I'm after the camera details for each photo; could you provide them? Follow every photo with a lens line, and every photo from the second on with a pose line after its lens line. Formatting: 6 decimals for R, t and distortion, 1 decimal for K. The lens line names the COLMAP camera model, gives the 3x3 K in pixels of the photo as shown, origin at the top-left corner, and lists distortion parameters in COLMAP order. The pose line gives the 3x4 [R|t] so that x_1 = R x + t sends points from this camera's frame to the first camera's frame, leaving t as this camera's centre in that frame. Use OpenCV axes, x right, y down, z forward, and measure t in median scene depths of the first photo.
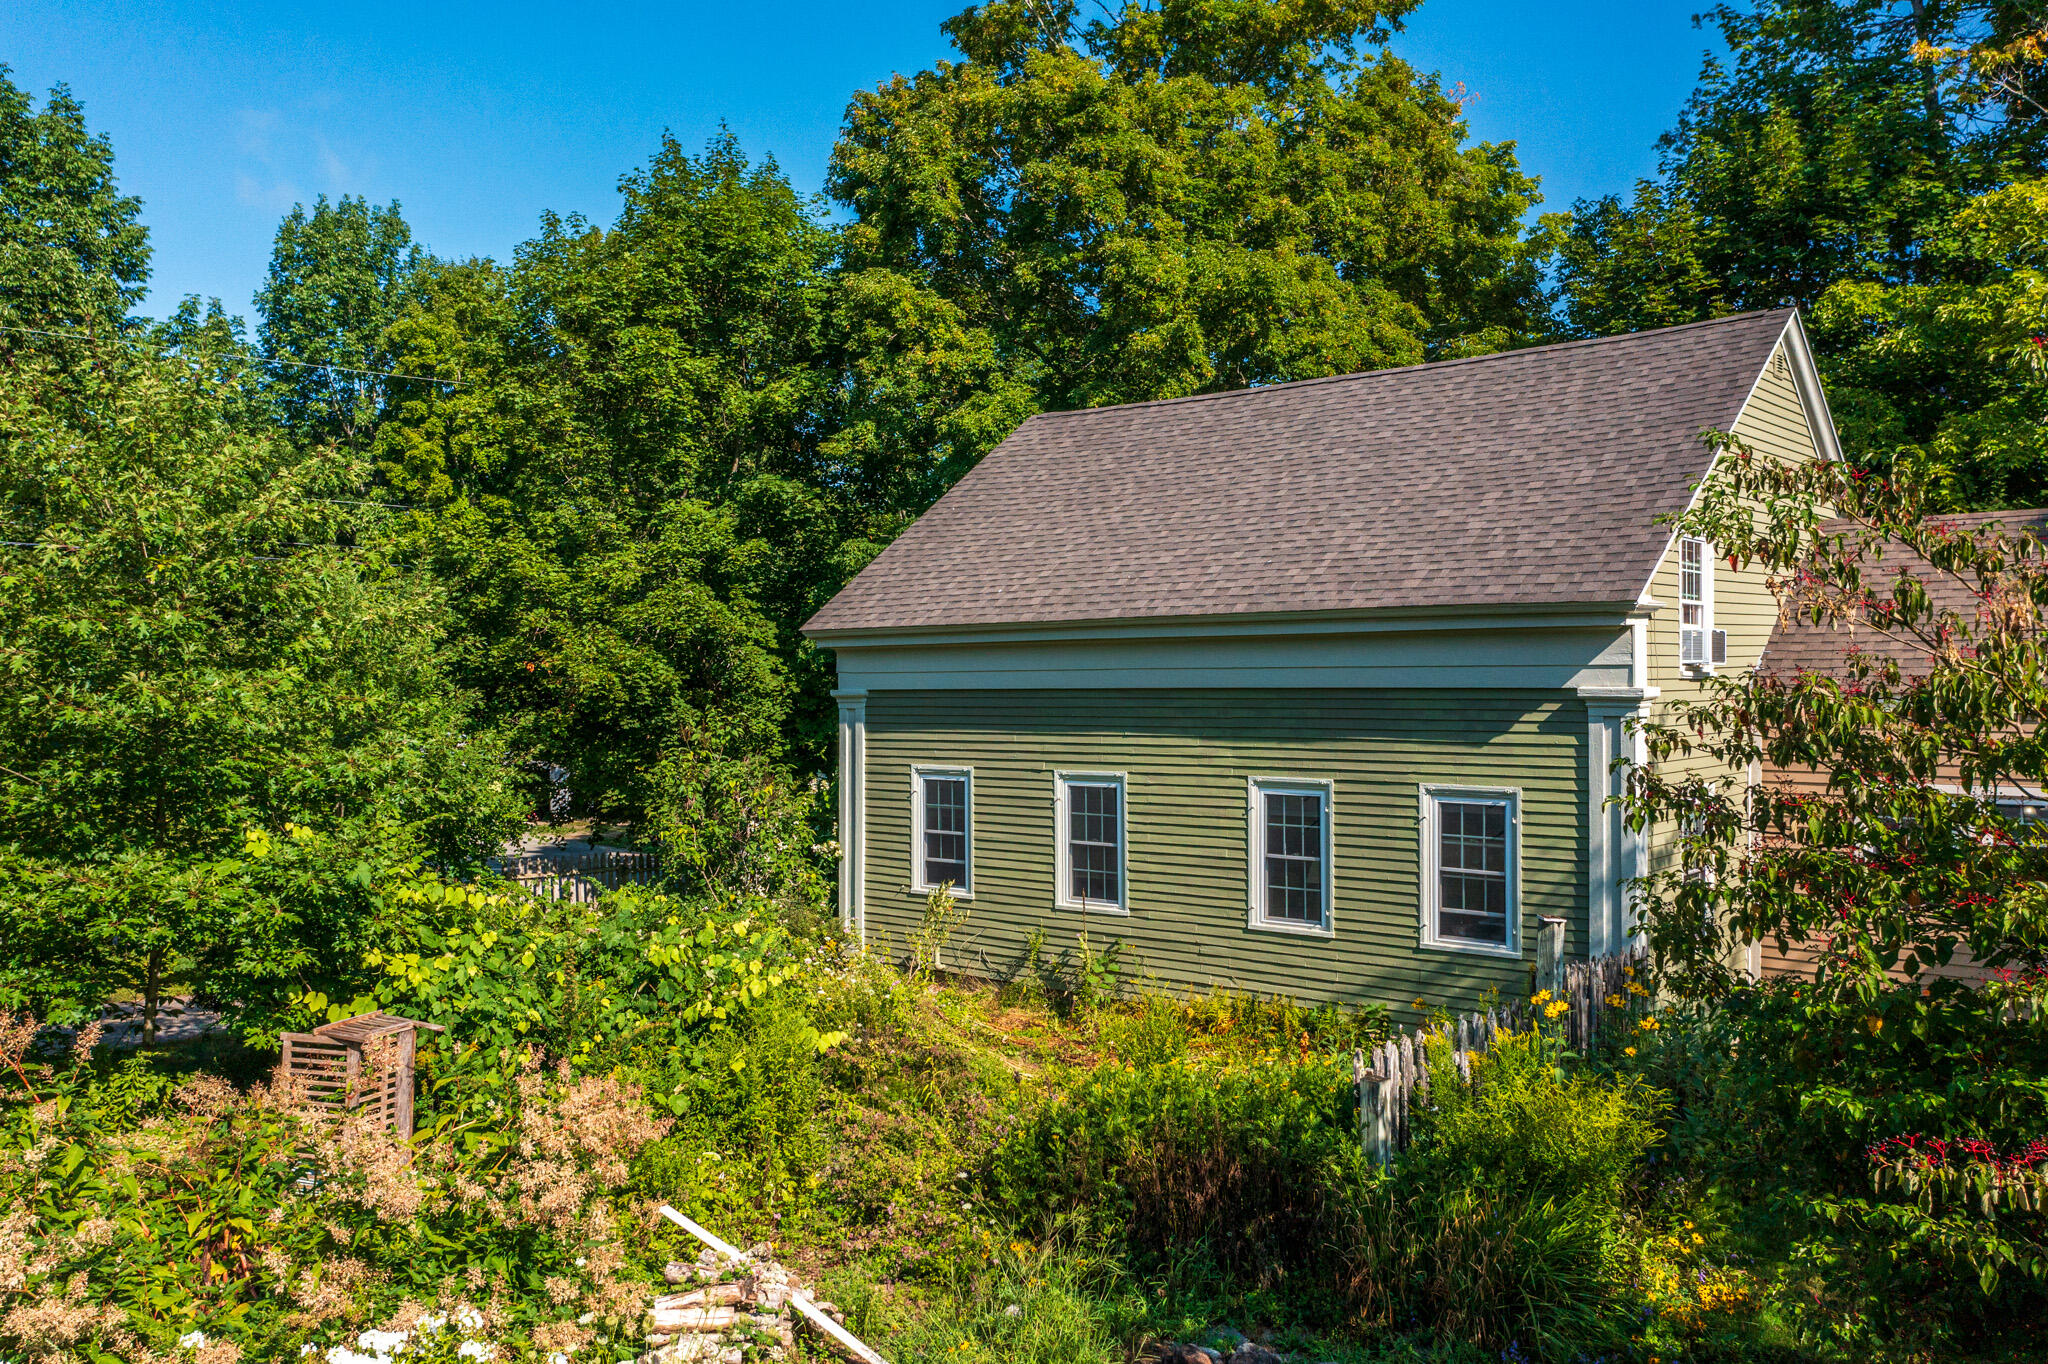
lens RADIAL K [[1619.0, 0, 1021.8], [0, 1619.0, 683.8], [0, 0, 1]] dist [-0.015532, 0.005533]
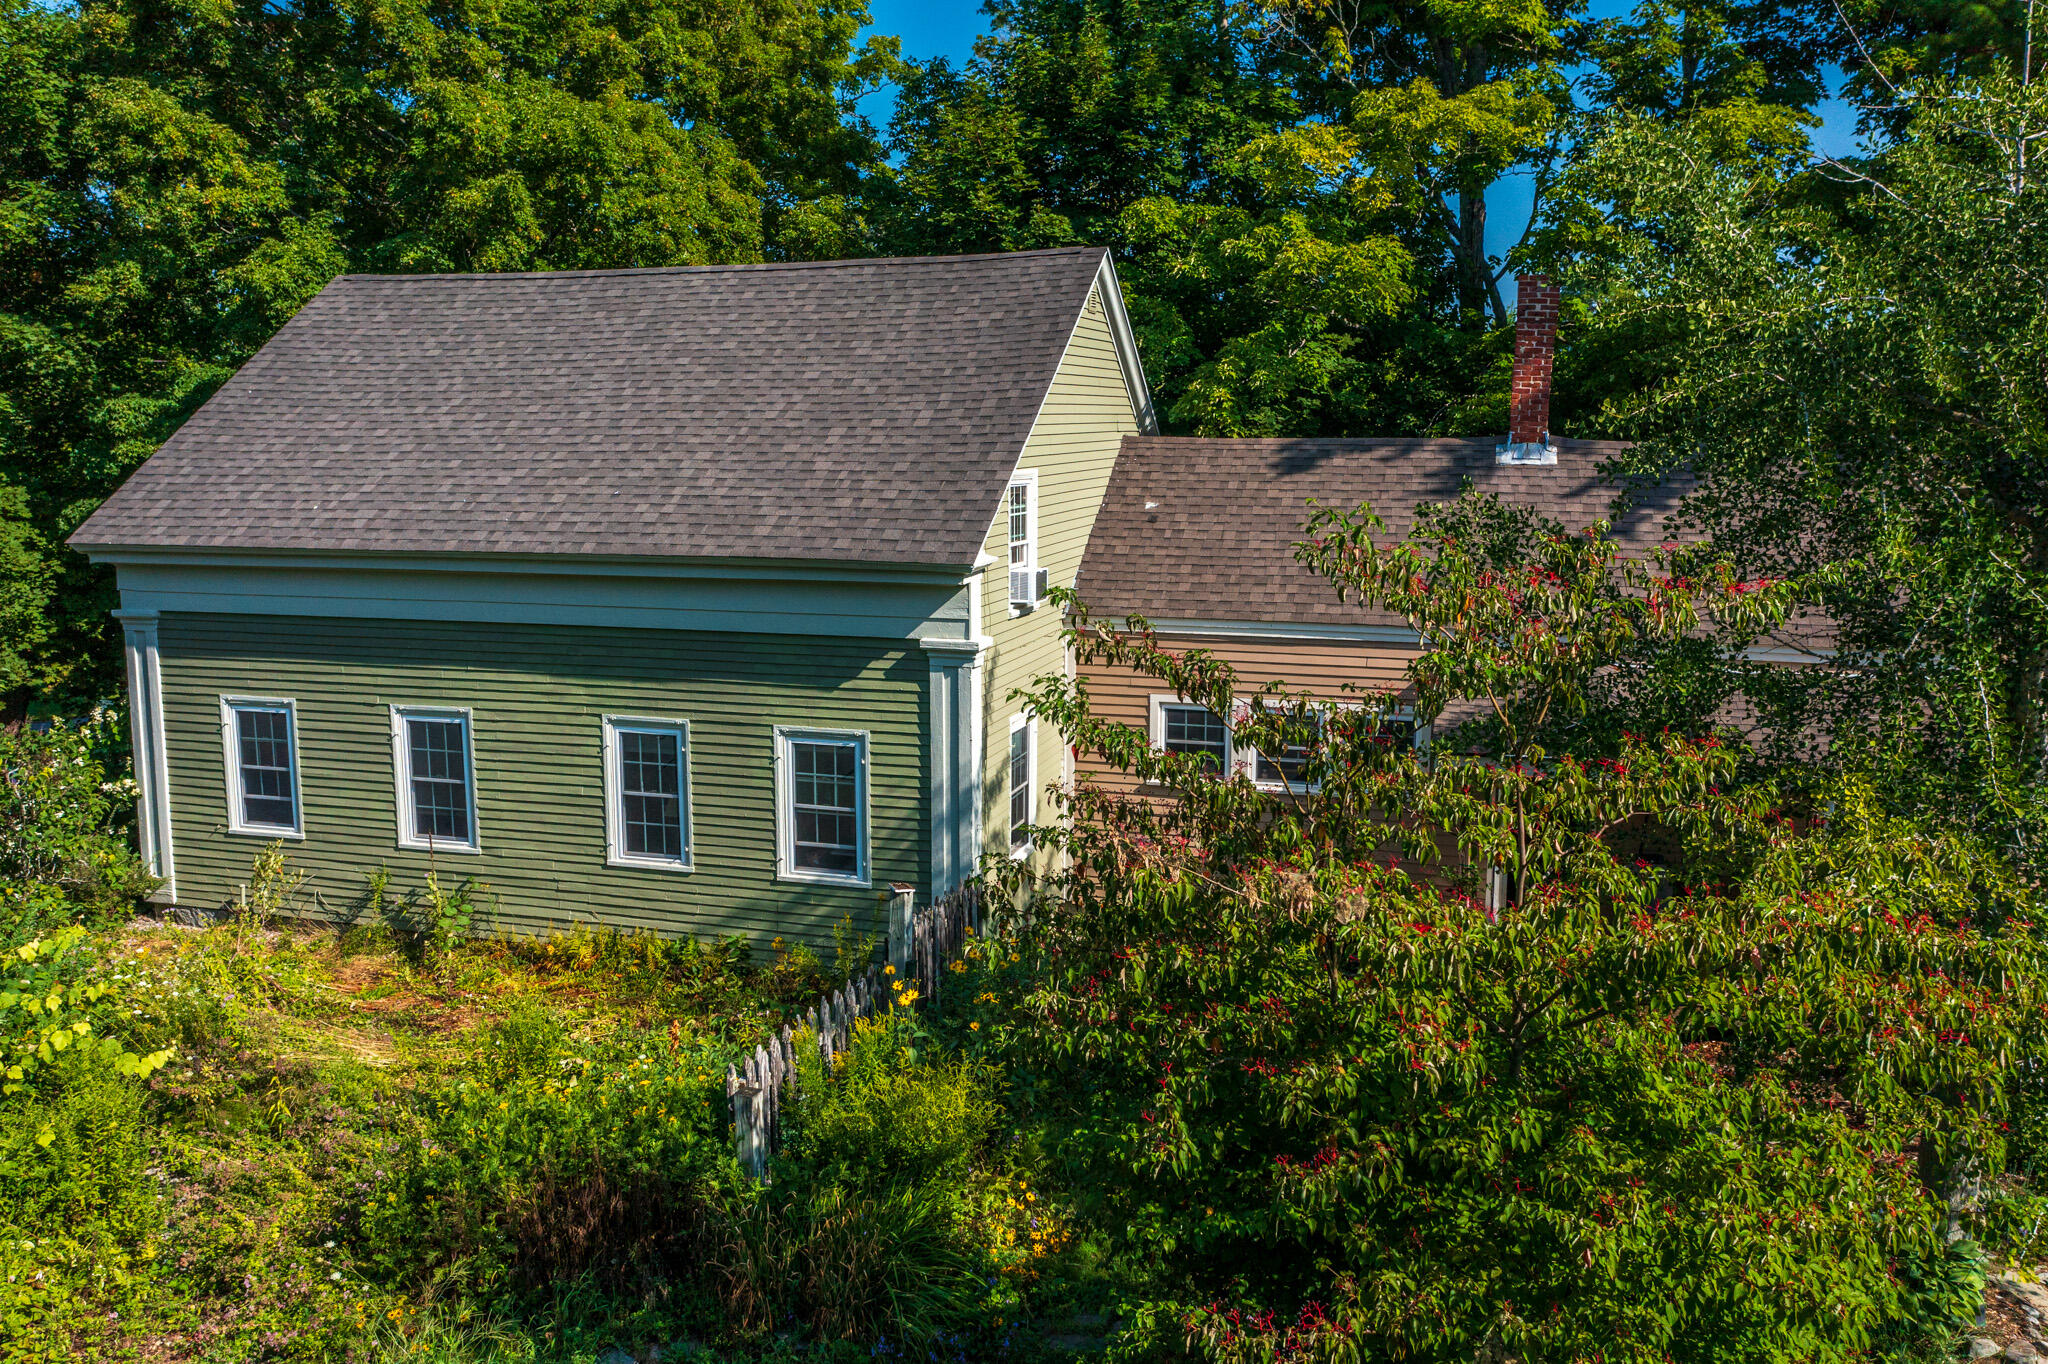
lens RADIAL K [[1619.0, 0, 1016.0], [0, 1619.0, 682.7], [0, 0, 1]] dist [-0.015532, 0.005533]
pose [[0.920492, -0.054626, 0.386925, -0.007769], [-0.002760, 0.989247, 0.146229, -0.100833], [-0.390752, -0.135670, 0.910443, 0.005760]]
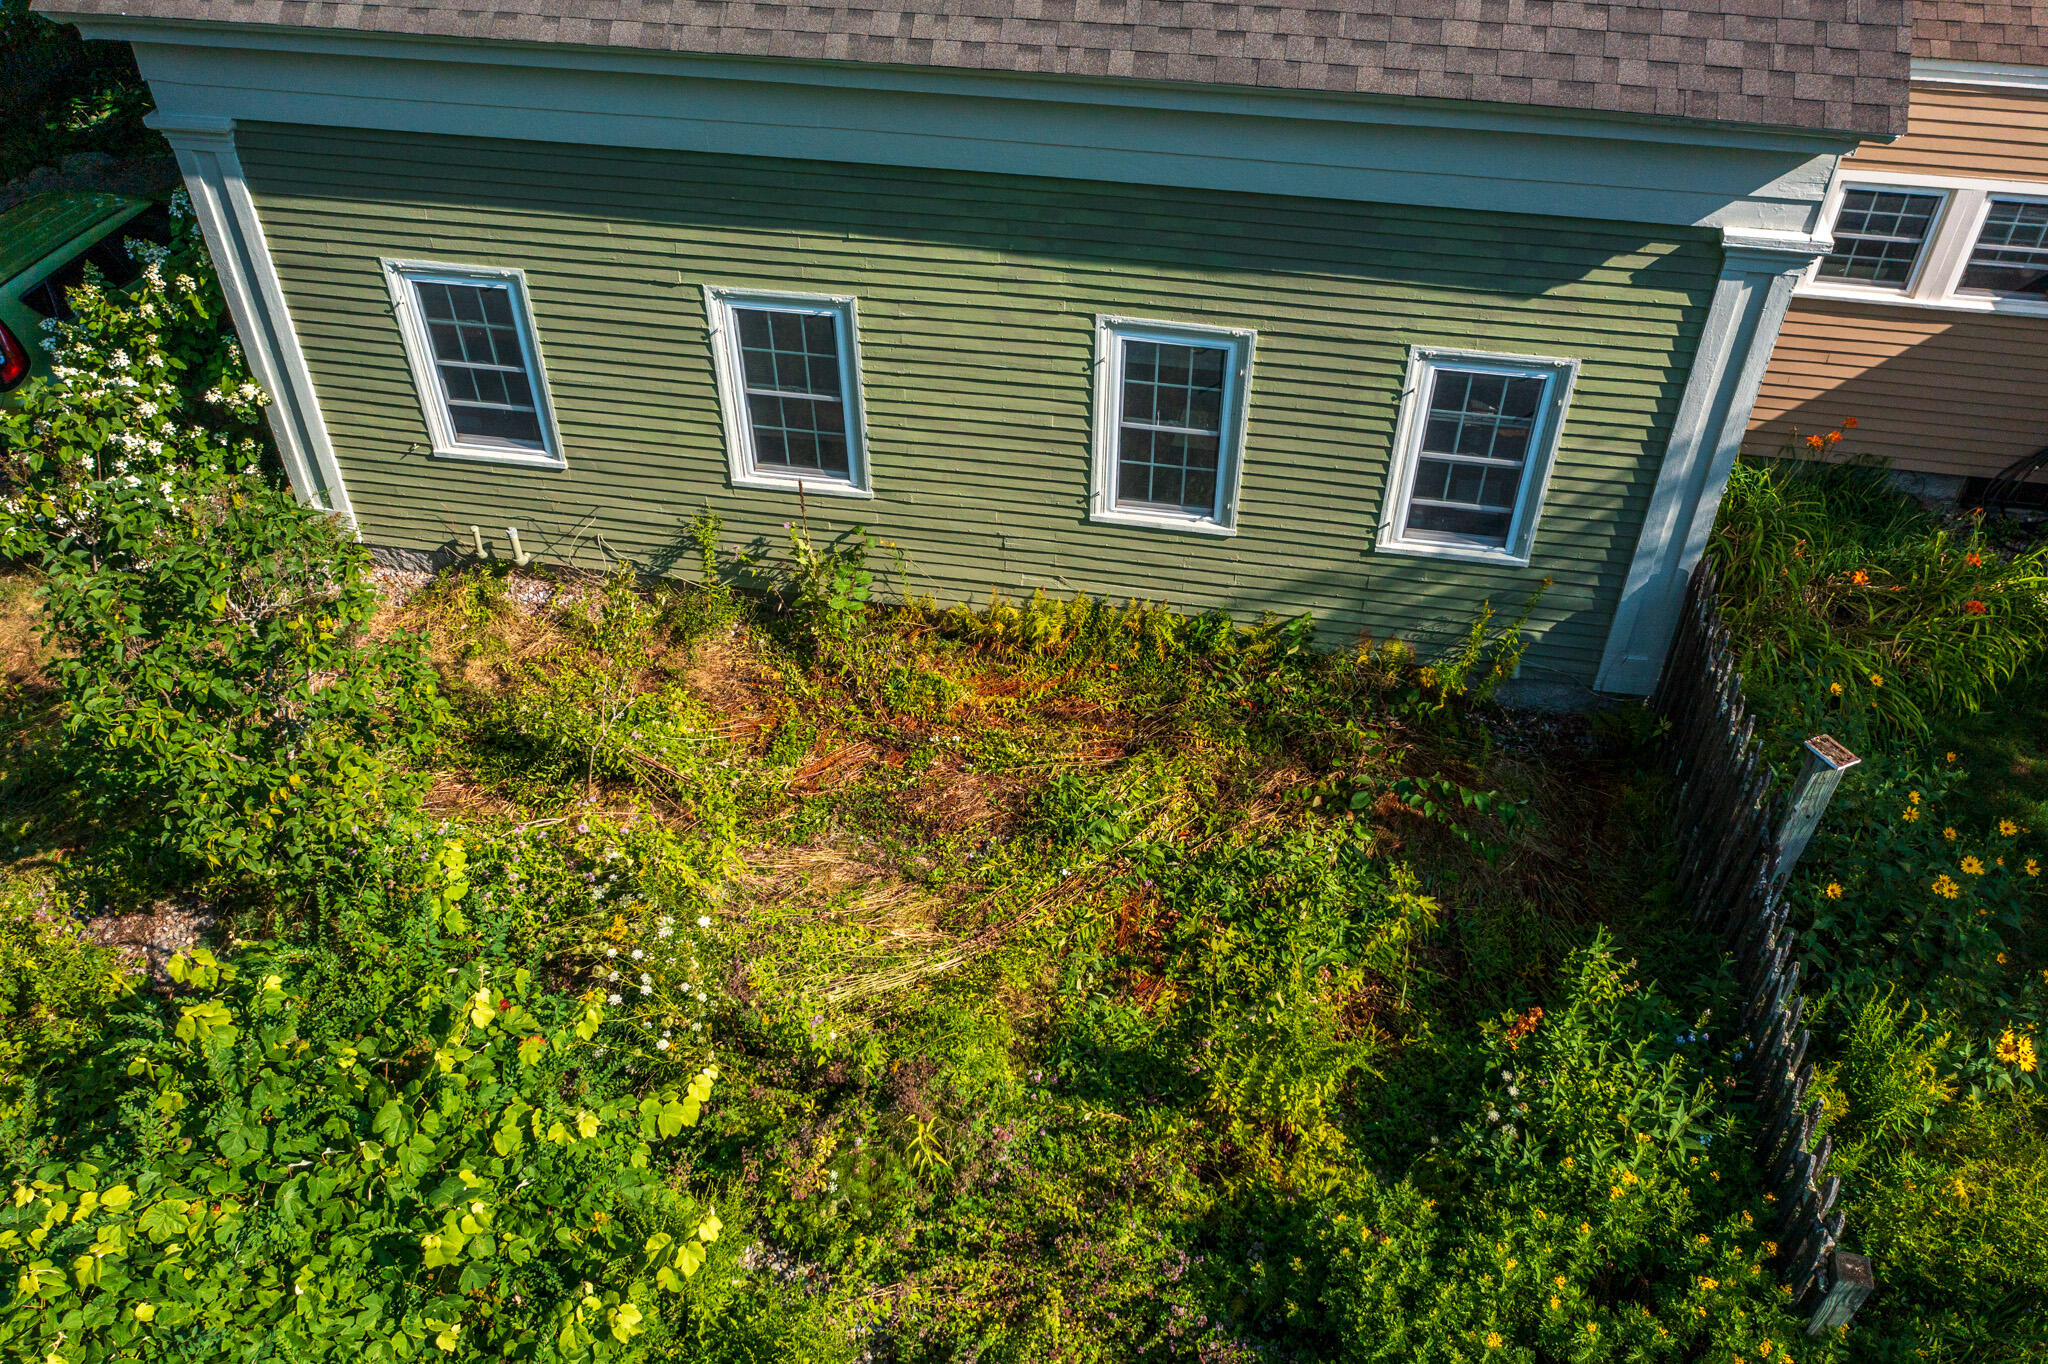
lens RADIAL K [[1619.0, 0, 1016.6], [0, 1619.0, 679.9], [0, 0, 1]] dist [-0.015532, 0.005533]
pose [[0.865635, -0.330856, 0.375779, -0.150370], [0.002310, 0.753175, 0.657816, -0.225568], [-0.500670, -0.568561, 0.652739, 0.509642]]
